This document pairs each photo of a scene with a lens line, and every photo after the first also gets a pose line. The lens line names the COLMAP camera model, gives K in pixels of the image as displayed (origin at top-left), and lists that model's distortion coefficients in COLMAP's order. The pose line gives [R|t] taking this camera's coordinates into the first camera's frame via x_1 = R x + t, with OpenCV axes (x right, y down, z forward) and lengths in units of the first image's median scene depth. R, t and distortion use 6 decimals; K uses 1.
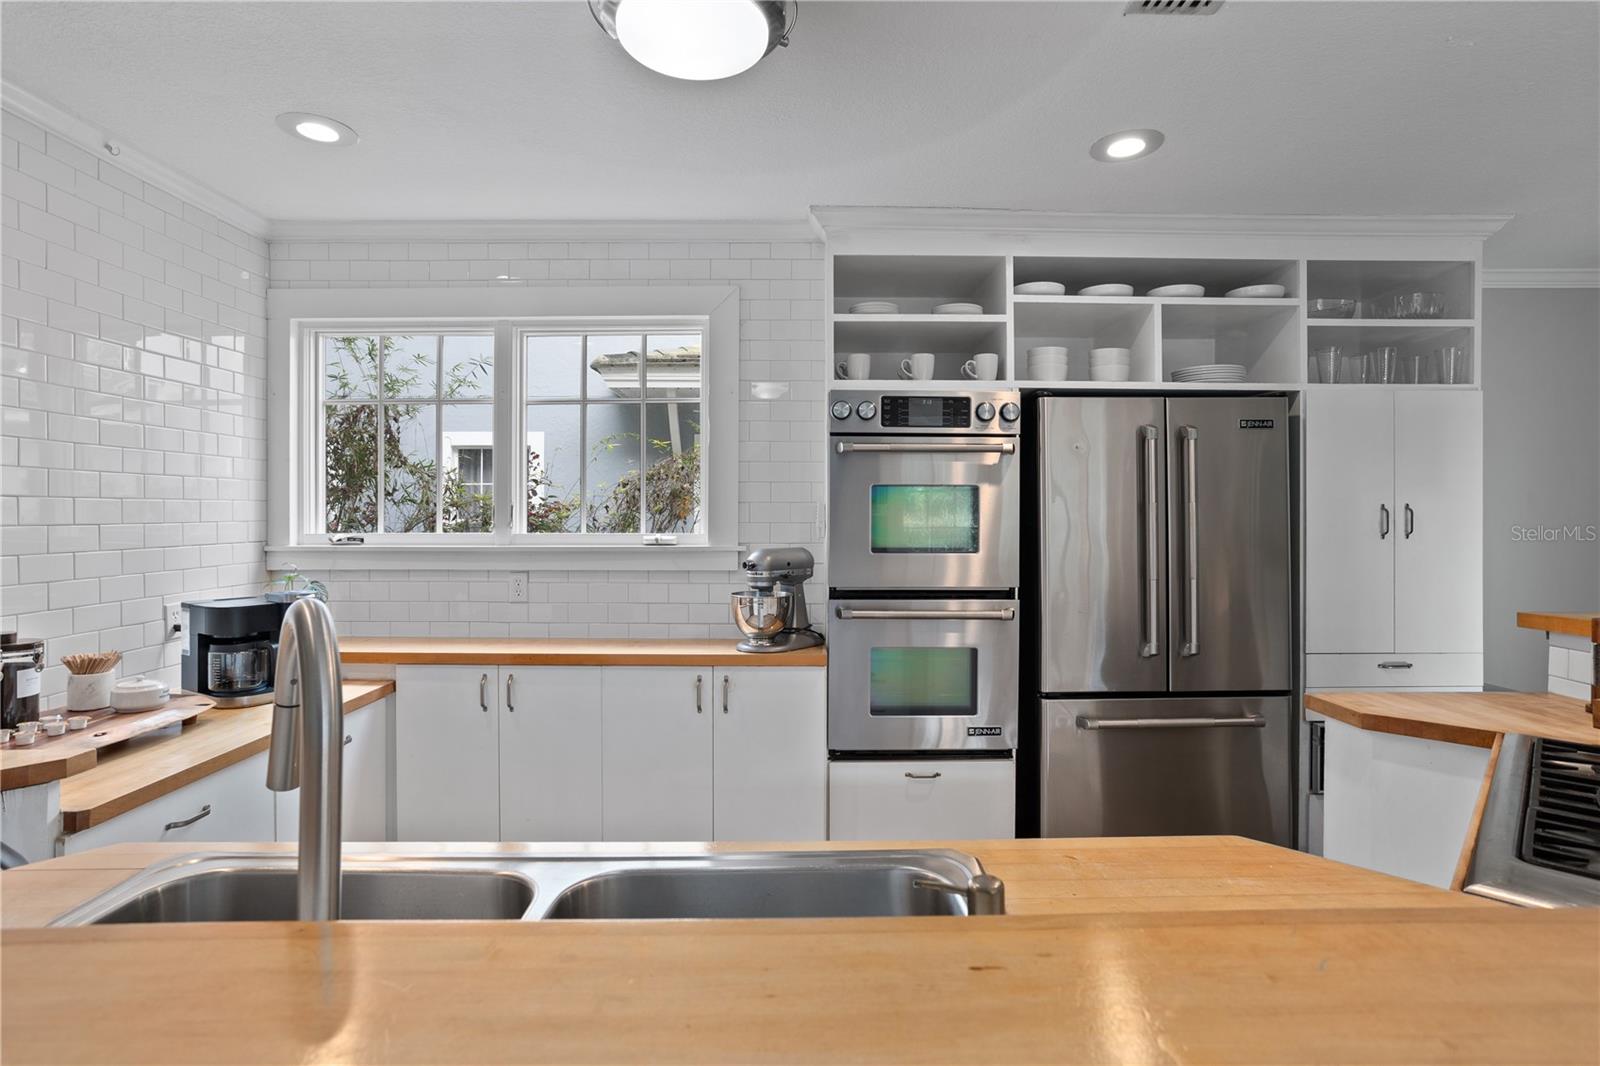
lens RADIAL K [[777.0, 0, 794.7], [0, 777.0, 527.3], [0, 0, 1]] dist [-0.037491, 0.020690]
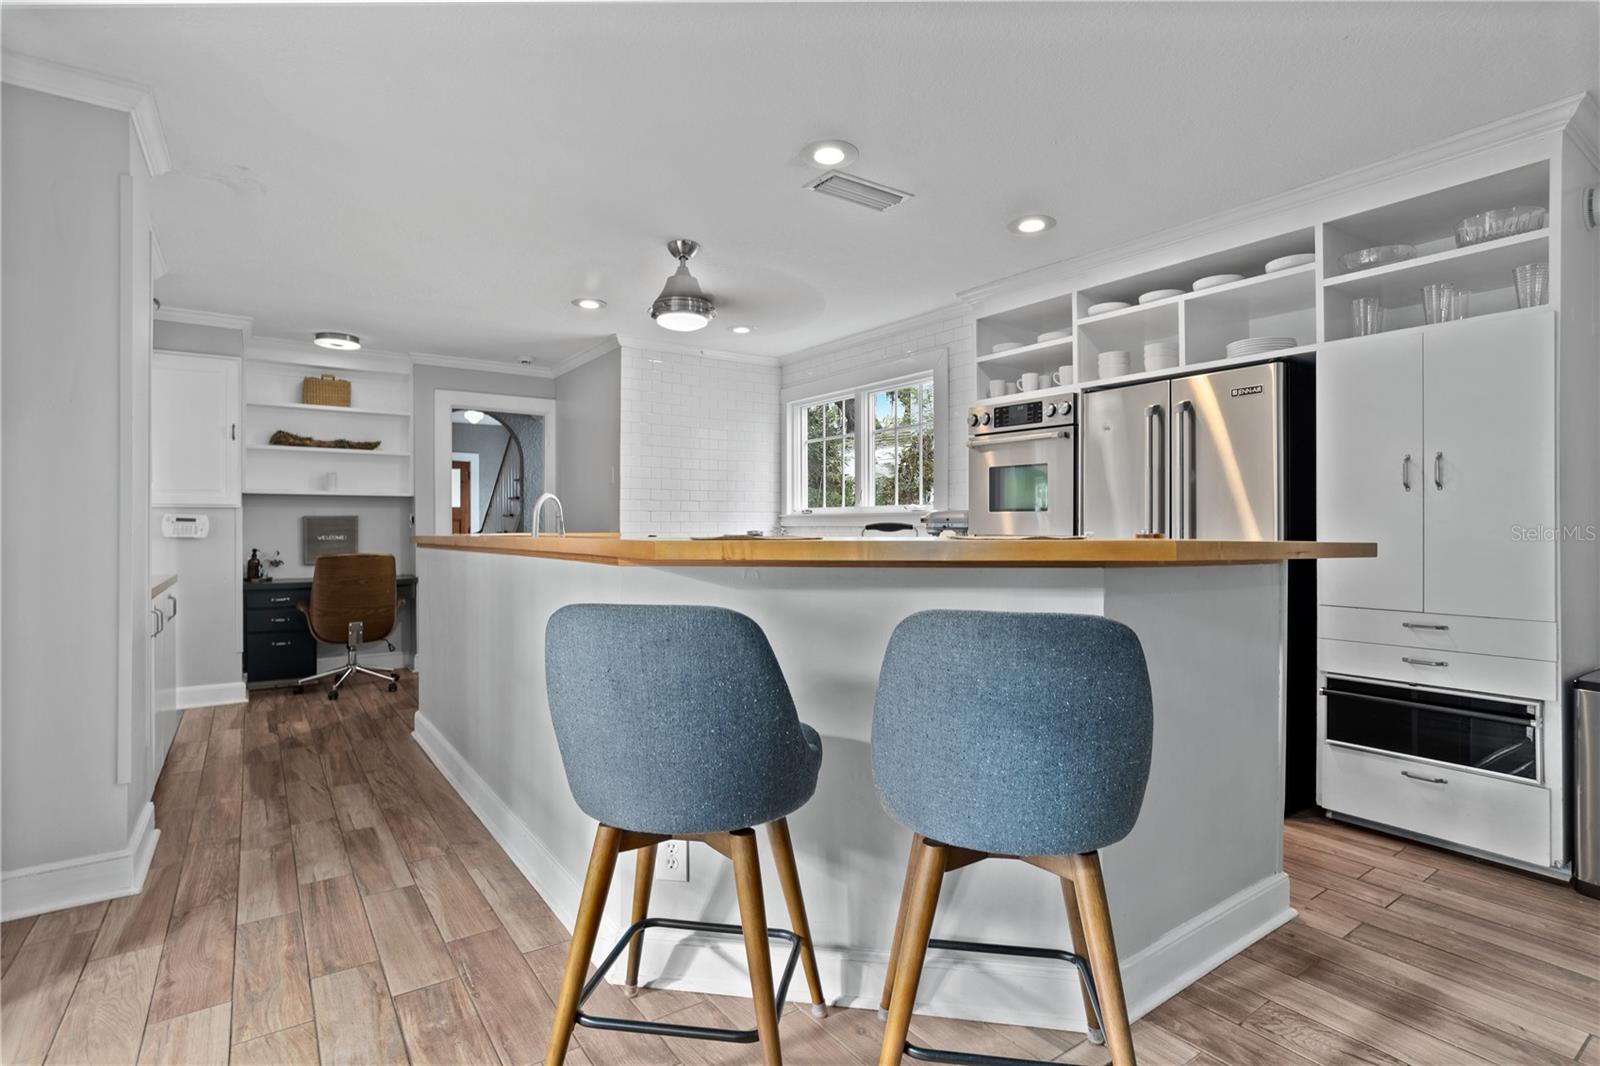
lens RADIAL K [[777.0, 0, 799.1], [0, 777.0, 534.3], [0, 0, 1]] dist [-0.037491, 0.020690]
pose [[0.584307, 0.003619, -0.811524, 1.089907], [0.013448, 0.999810, 0.014141, 0.050143], [0.811421, -0.019176, 0.584147, -0.196070]]
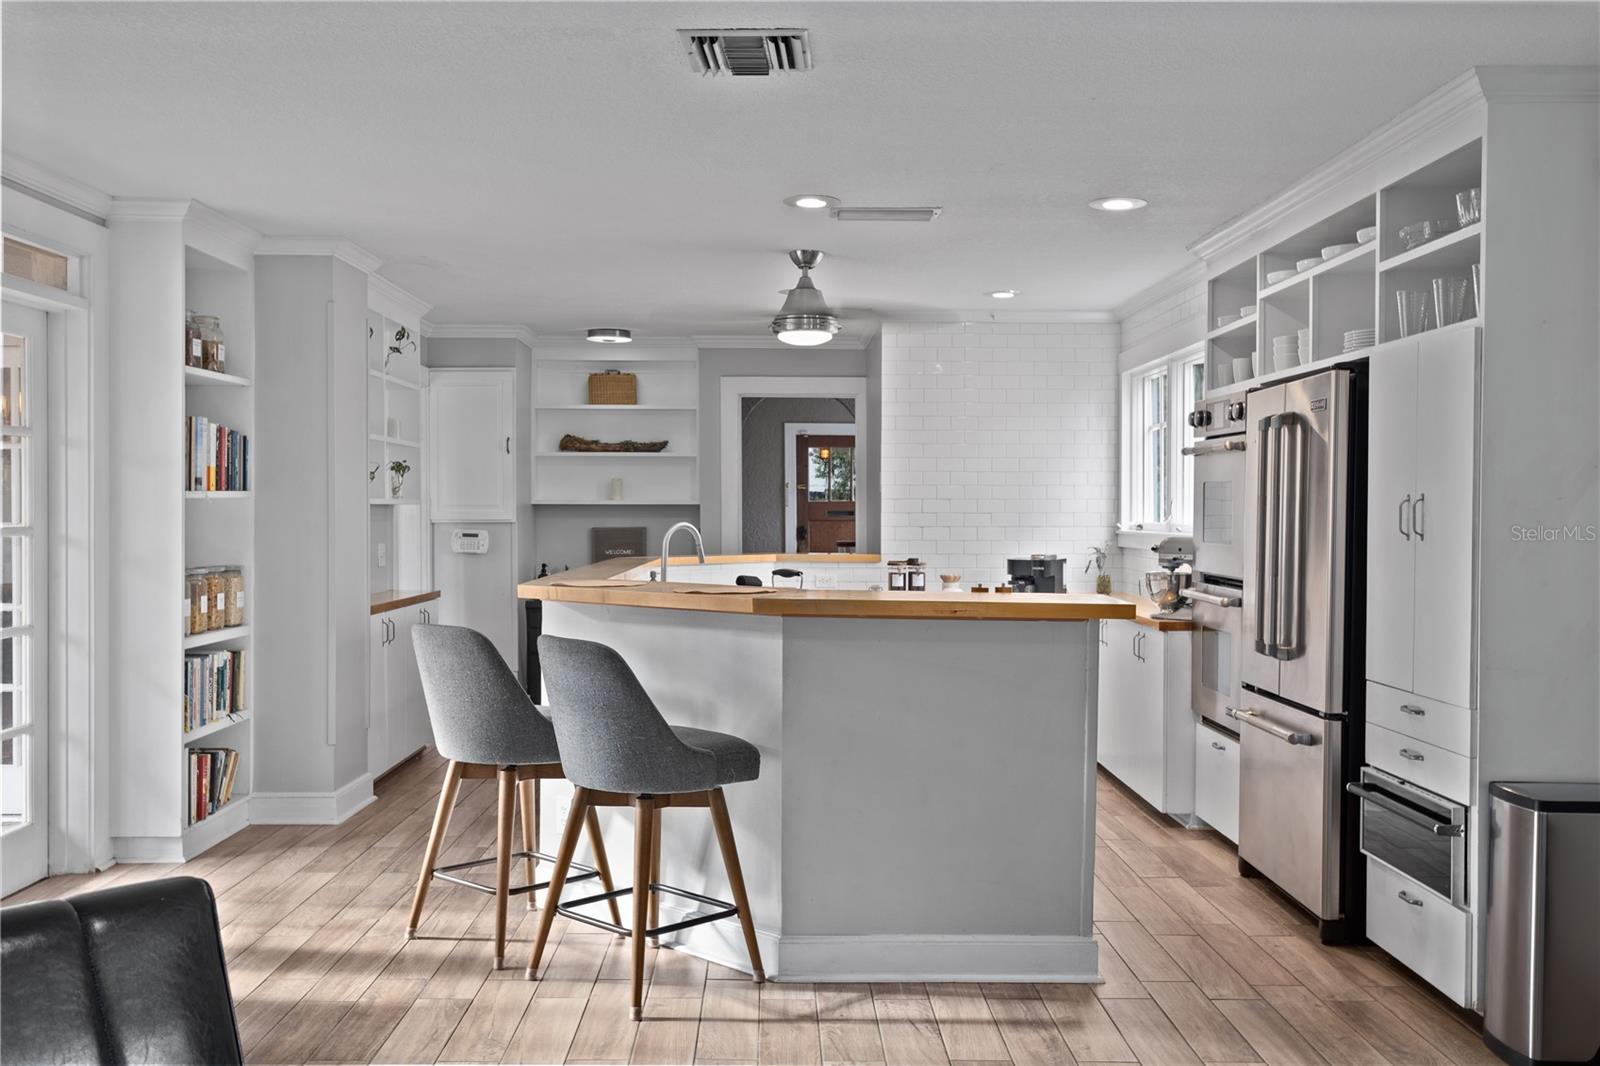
lens RADIAL K [[1463.4, 0, 808.4], [0, 1463.4, 540.9], [0, 0, 1]] dist [0.032382, 0.000000]
pose [[0.034595, 0.016424, -0.999266, 2.193474], [0.011348, 0.999794, 0.016826, -0.009777], [0.999337, -0.011921, 0.034401, 0.328523]]
